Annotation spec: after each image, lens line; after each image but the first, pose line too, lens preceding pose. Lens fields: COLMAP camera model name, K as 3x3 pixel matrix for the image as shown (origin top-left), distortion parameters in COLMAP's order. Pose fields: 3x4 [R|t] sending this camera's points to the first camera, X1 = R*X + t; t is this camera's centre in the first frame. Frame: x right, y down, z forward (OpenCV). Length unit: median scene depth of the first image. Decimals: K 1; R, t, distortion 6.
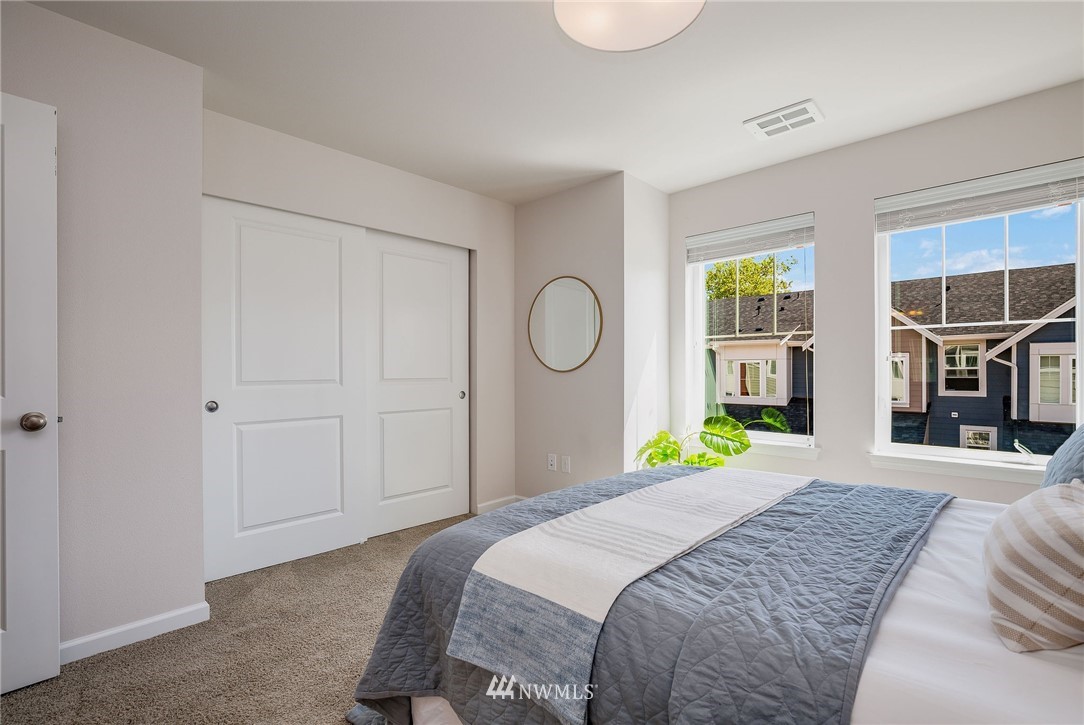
lens RADIAL K [[497.0, 0, 542.3], [0, 497.0, 366.6], [0, 0, 1]] dist [-0.000110, -0.000162]
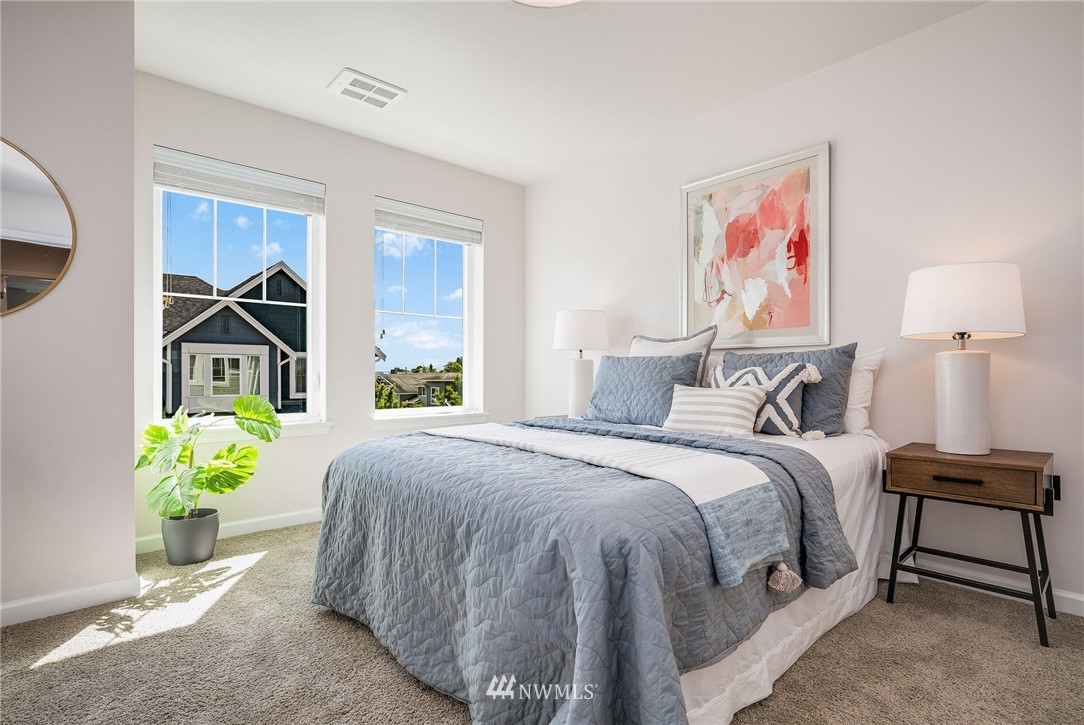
lens RADIAL K [[531.8, 0, 538.9], [0, 531.8, 368.3], [0, 0, 1]] dist [-0.002665, -0.000112]
pose [[0.096481, 0.012594, 0.995255, -0.565749], [-0.010840, 0.999874, -0.011602, 0.077486], [-0.995276, -0.009670, 0.096605, 0.574272]]
